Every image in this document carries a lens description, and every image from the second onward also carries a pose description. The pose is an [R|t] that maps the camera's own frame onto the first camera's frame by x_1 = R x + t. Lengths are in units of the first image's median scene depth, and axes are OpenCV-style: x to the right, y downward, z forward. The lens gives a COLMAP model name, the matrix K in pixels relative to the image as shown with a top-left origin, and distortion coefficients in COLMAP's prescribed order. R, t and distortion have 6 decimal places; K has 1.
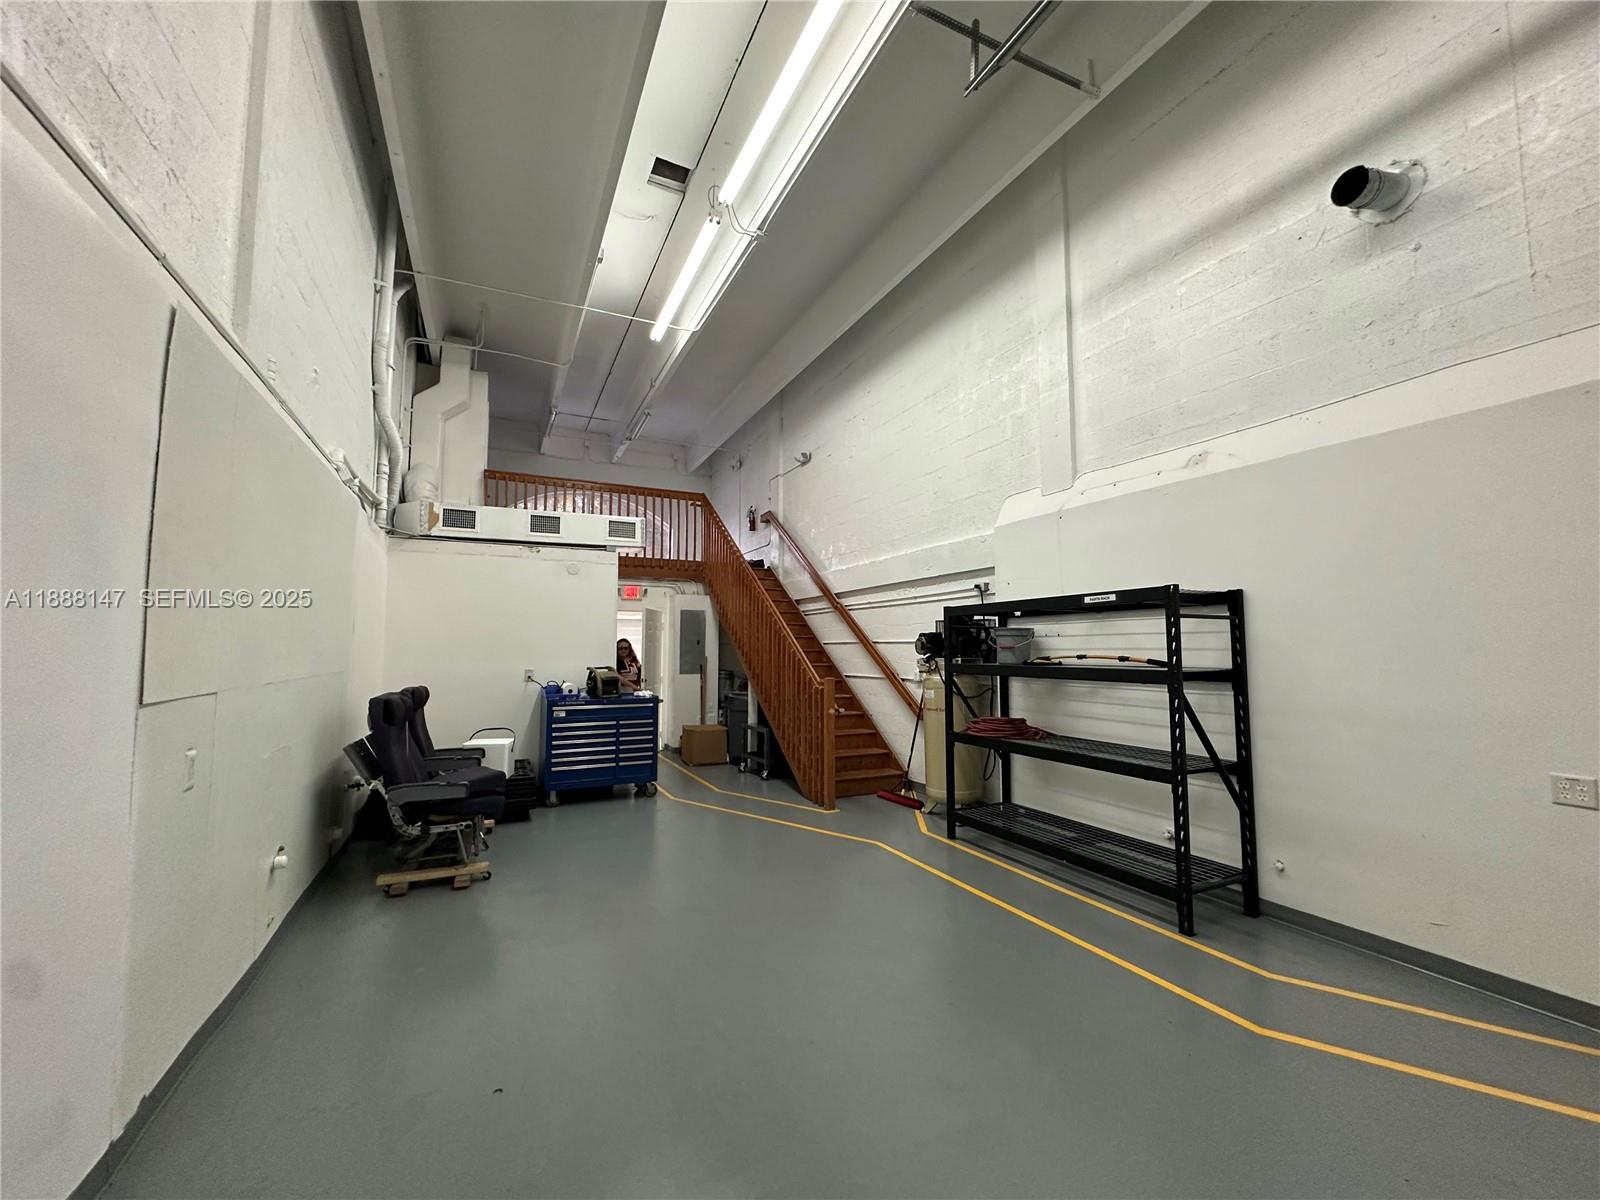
lens RADIAL K [[638.6, 0, 771.5], [0, 638.6, 602.0], [0, 0, 1]] dist [-0.004653, 0.000157]
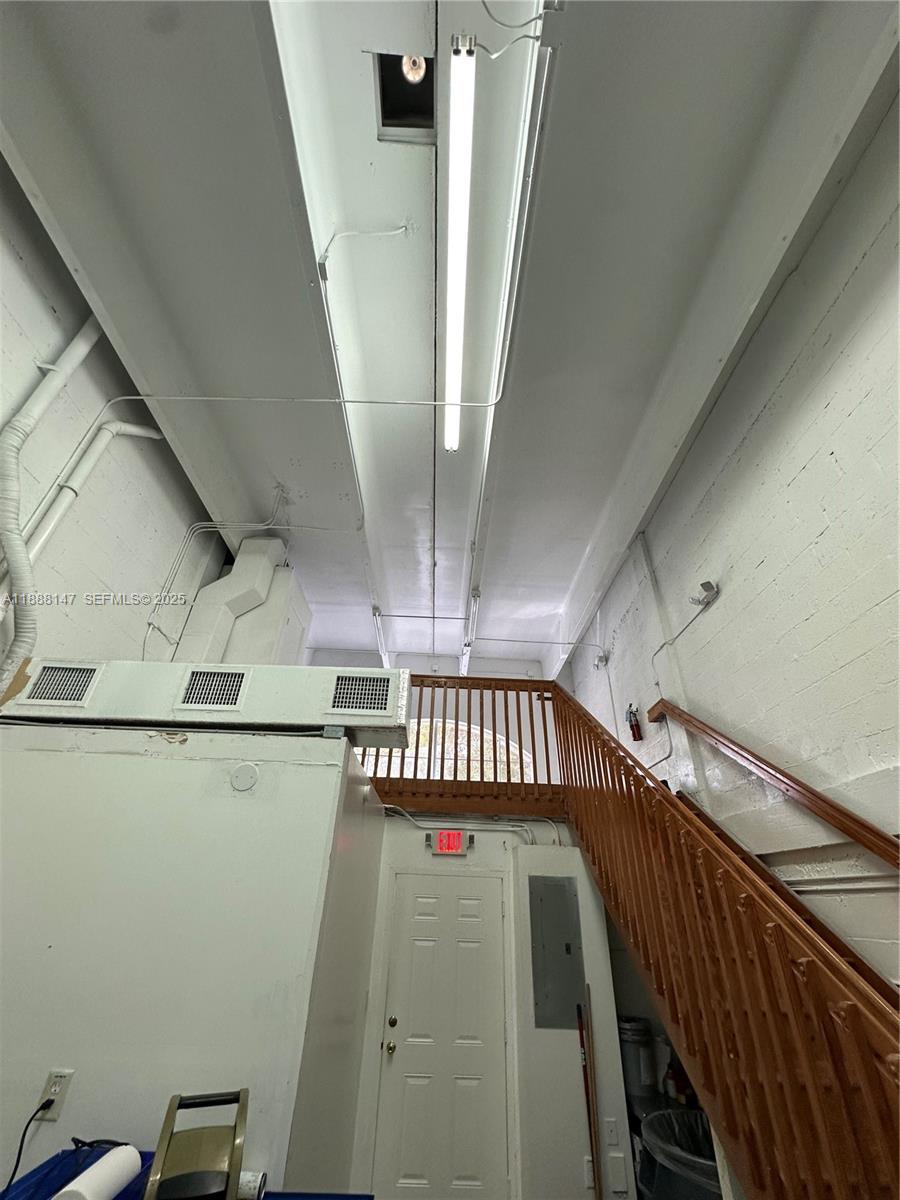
lens RADIAL K [[479.0, 0, 450.0], [0, 479.0, 600.0], [0, 0, 1]] dist [-0.004653, 0.000157]
pose [[0.929989, -0.171742, -0.325001, -0.029358], [-0.003267, 0.880247, -0.474505, -0.001445], [0.367573, 0.442346, 0.818059, 0.525985]]
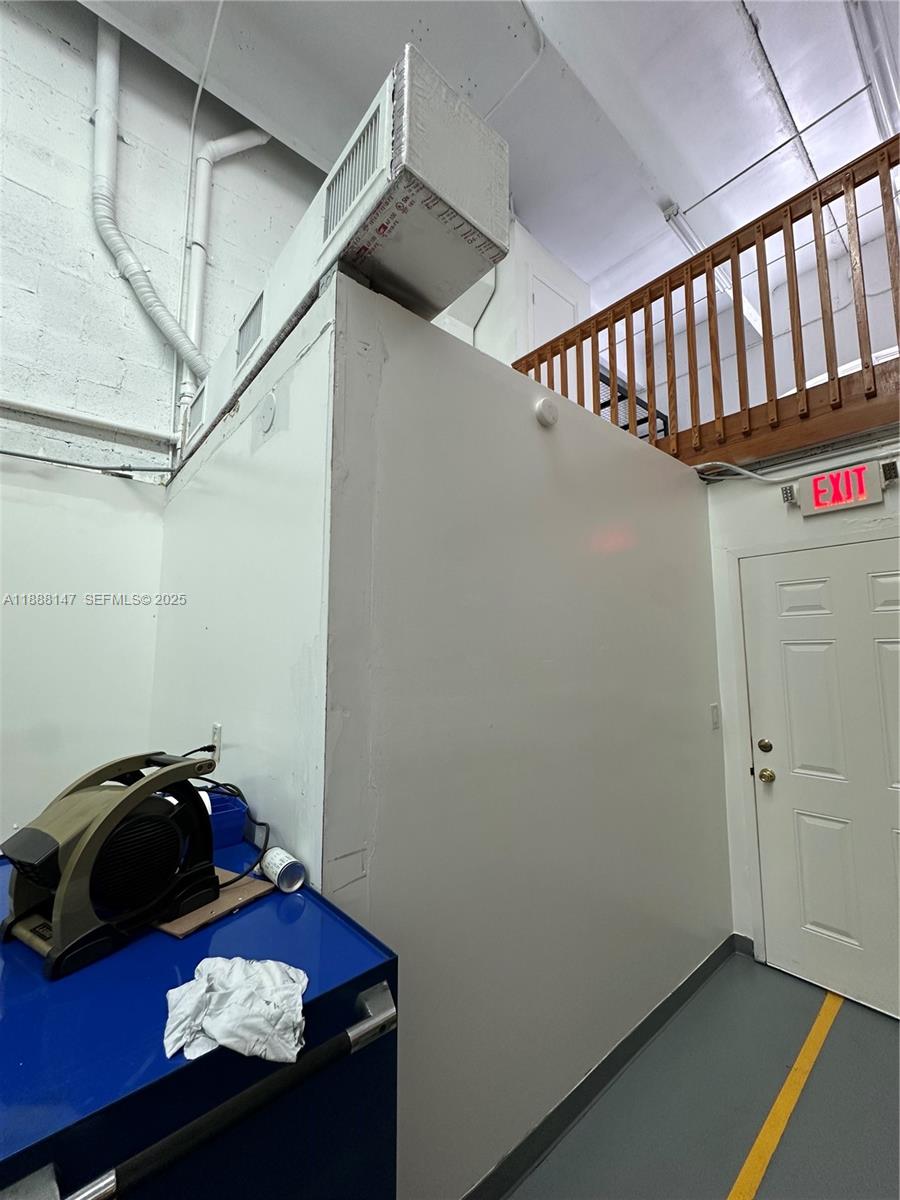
lens RADIAL K [[479.0, 0, 450.0], [0, 479.0, 600.0], [0, 0, 1]] dist [-0.004653, 0.000157]
pose [[0.294836, -0.106287, -0.949618, -0.051874], [0.072072, 0.993437, -0.088815, 0.047860], [0.952826, -0.042255, 0.300562, 0.738239]]
